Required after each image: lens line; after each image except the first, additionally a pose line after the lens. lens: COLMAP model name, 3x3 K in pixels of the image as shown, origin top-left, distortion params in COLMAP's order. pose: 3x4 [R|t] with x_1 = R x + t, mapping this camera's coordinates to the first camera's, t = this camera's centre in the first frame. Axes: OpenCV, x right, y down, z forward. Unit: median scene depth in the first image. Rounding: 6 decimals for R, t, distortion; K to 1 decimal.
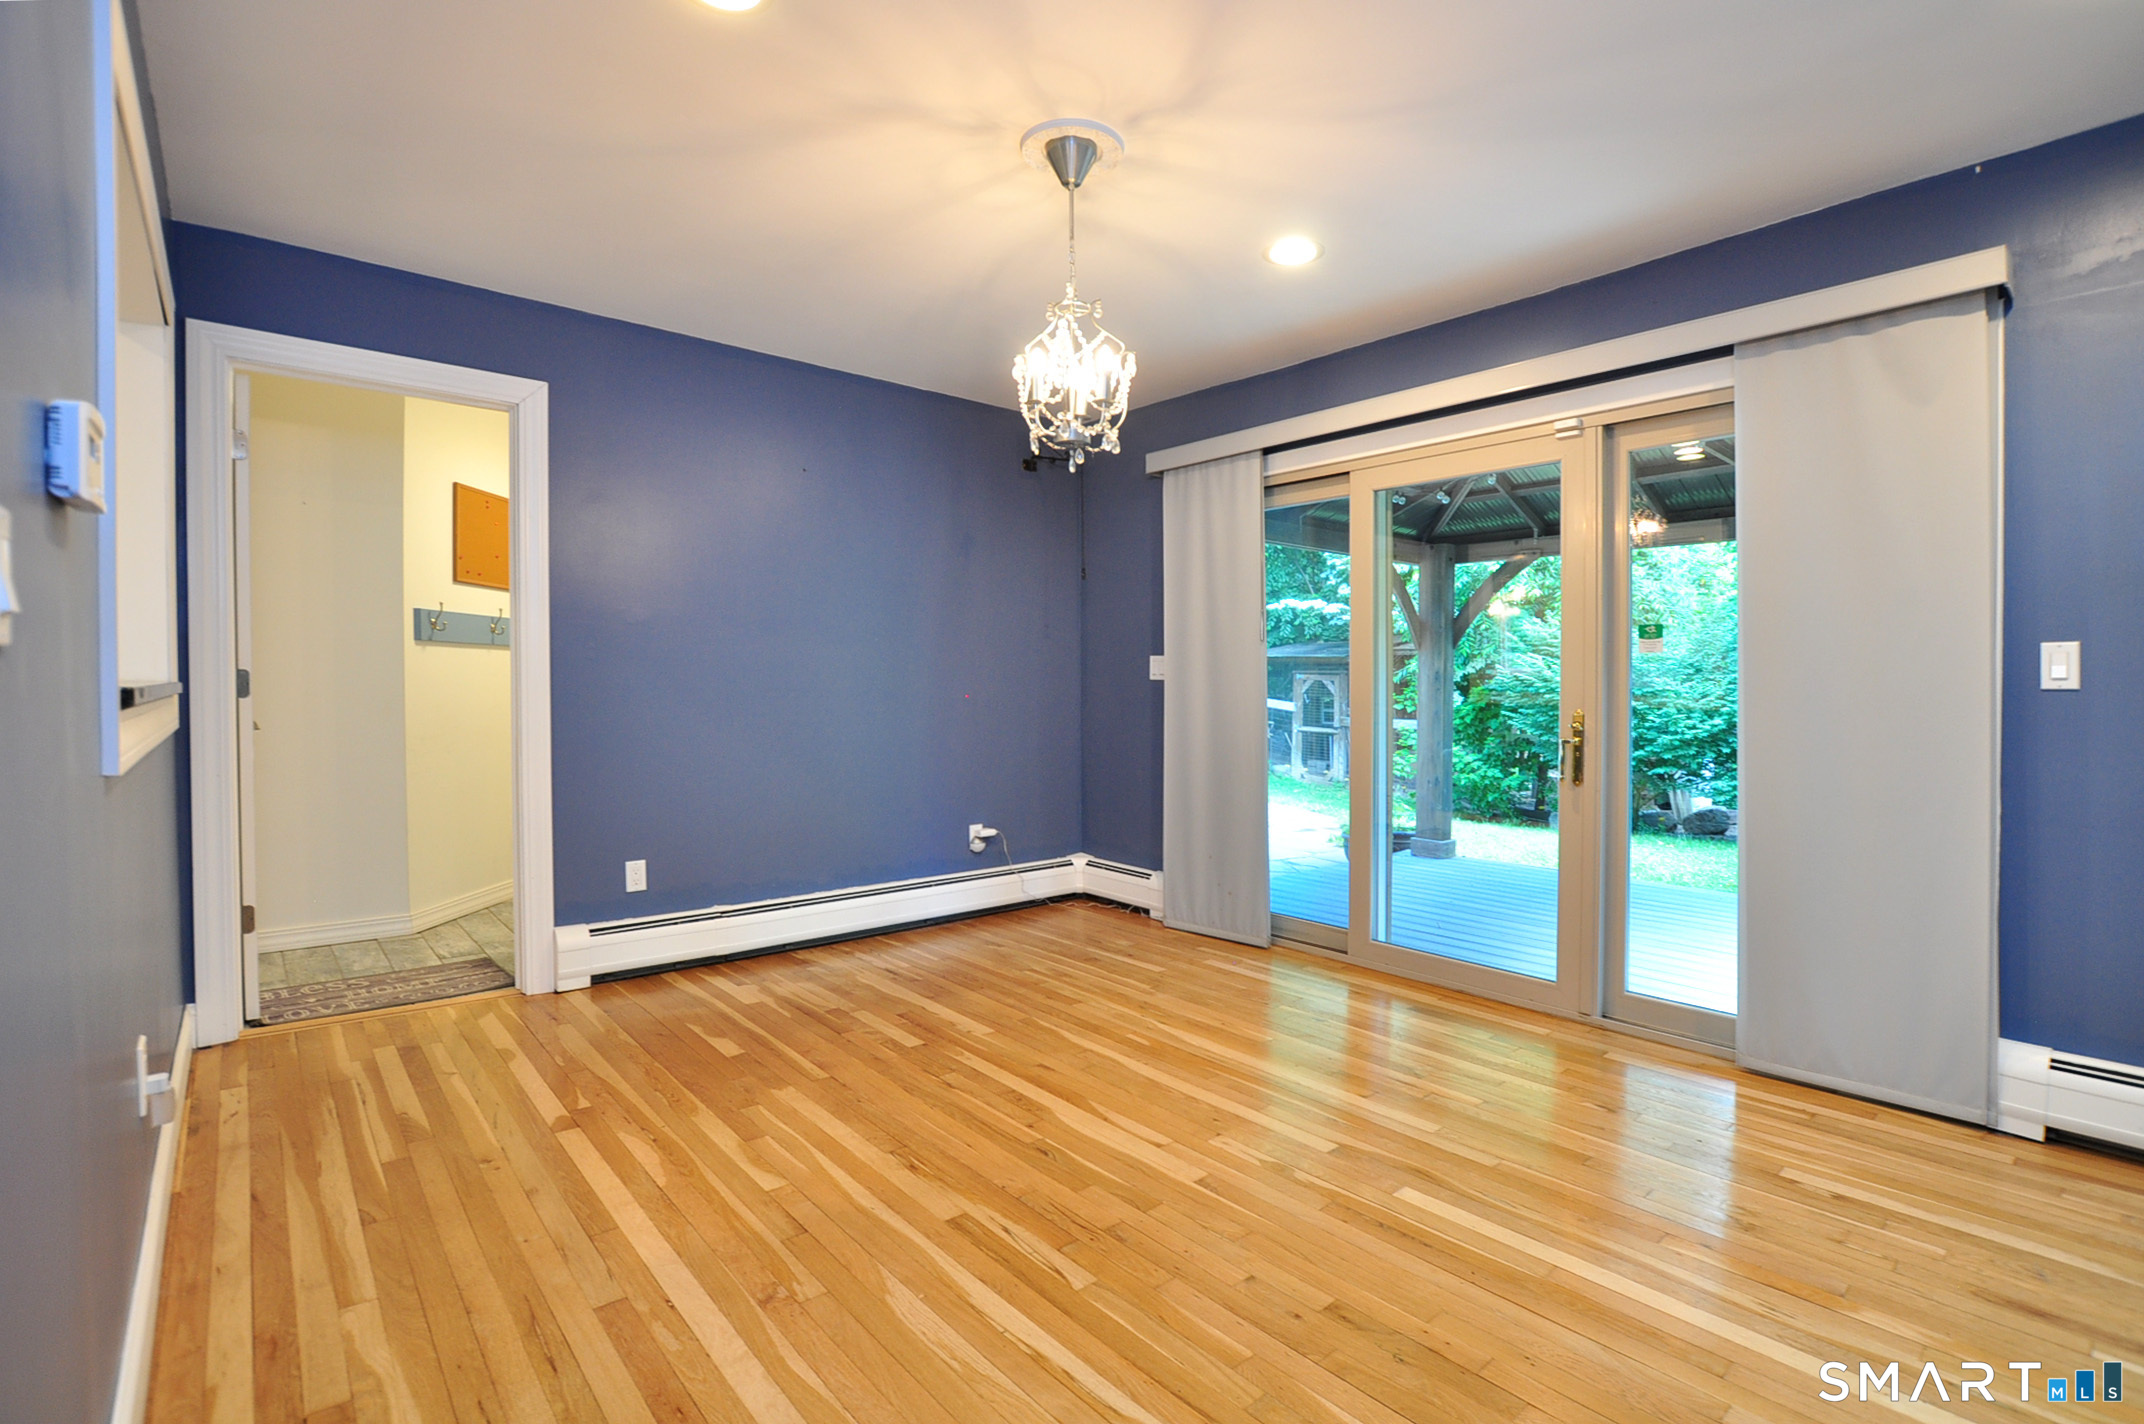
lens RADIAL K [[972.7, 0, 1086.3], [0, 972.7, 705.9], [0, 0, 1]] dist [-0.030017, 0.000252]
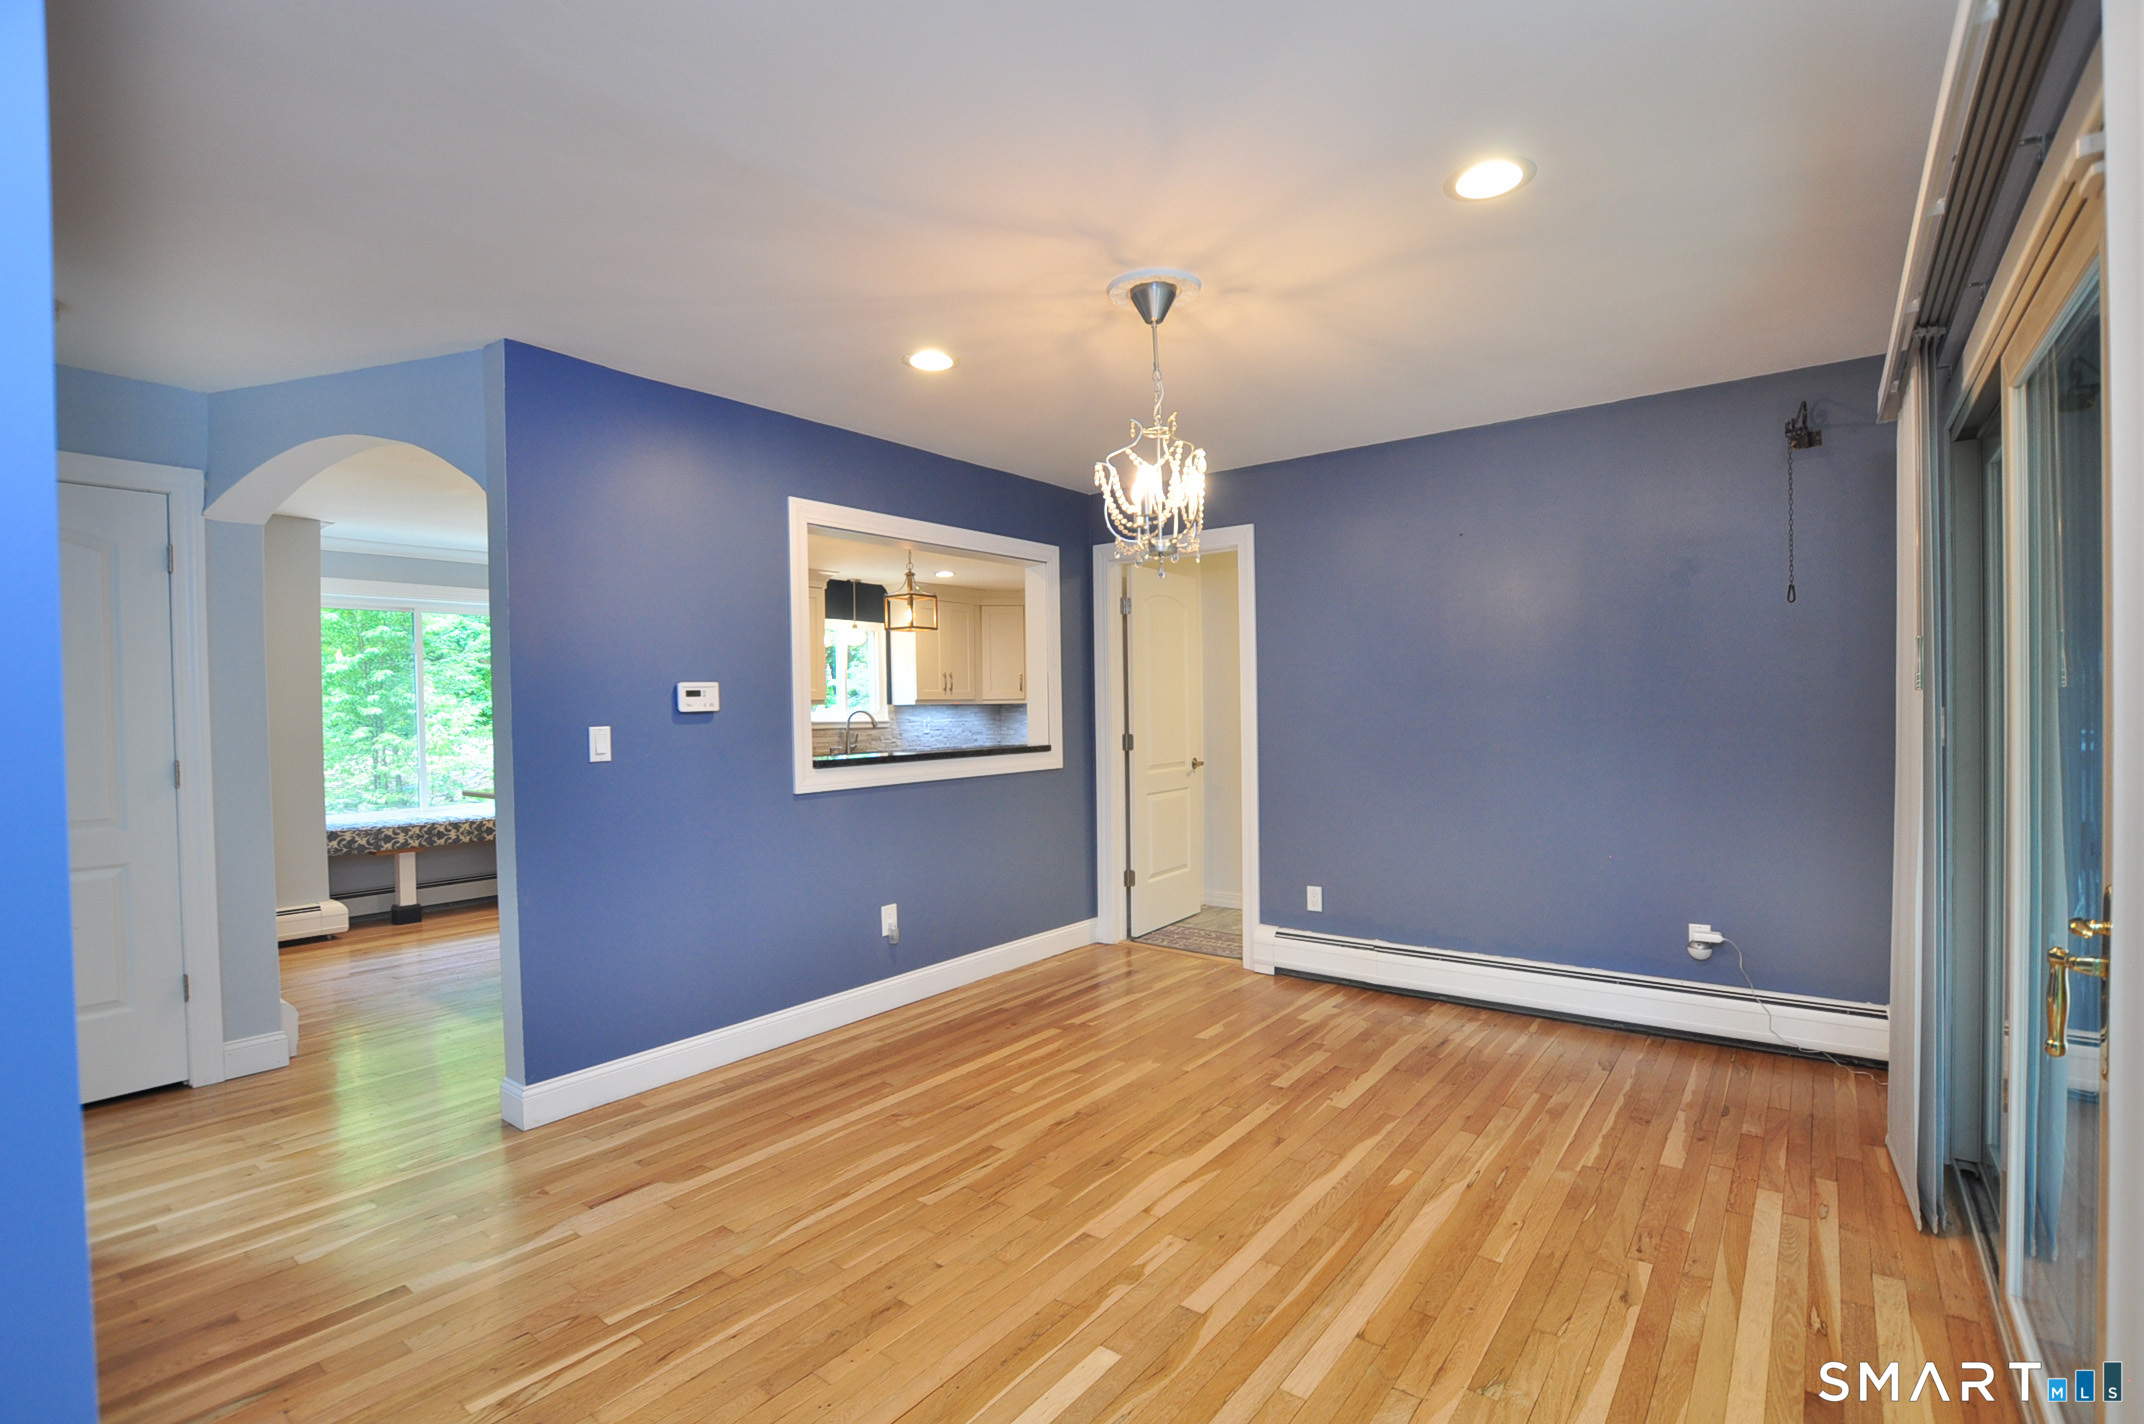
lens RADIAL K [[972.7, 0, 1087.2], [0, 972.7, 723.5], [0, 0, 1]] dist [-0.030017, 0.000252]
pose [[0.201101, 0.001987, -0.979568, 0.764688], [-0.000189, 0.999998, 0.001990, -0.057624], [0.979570, -0.000215, 0.201101, 0.503069]]
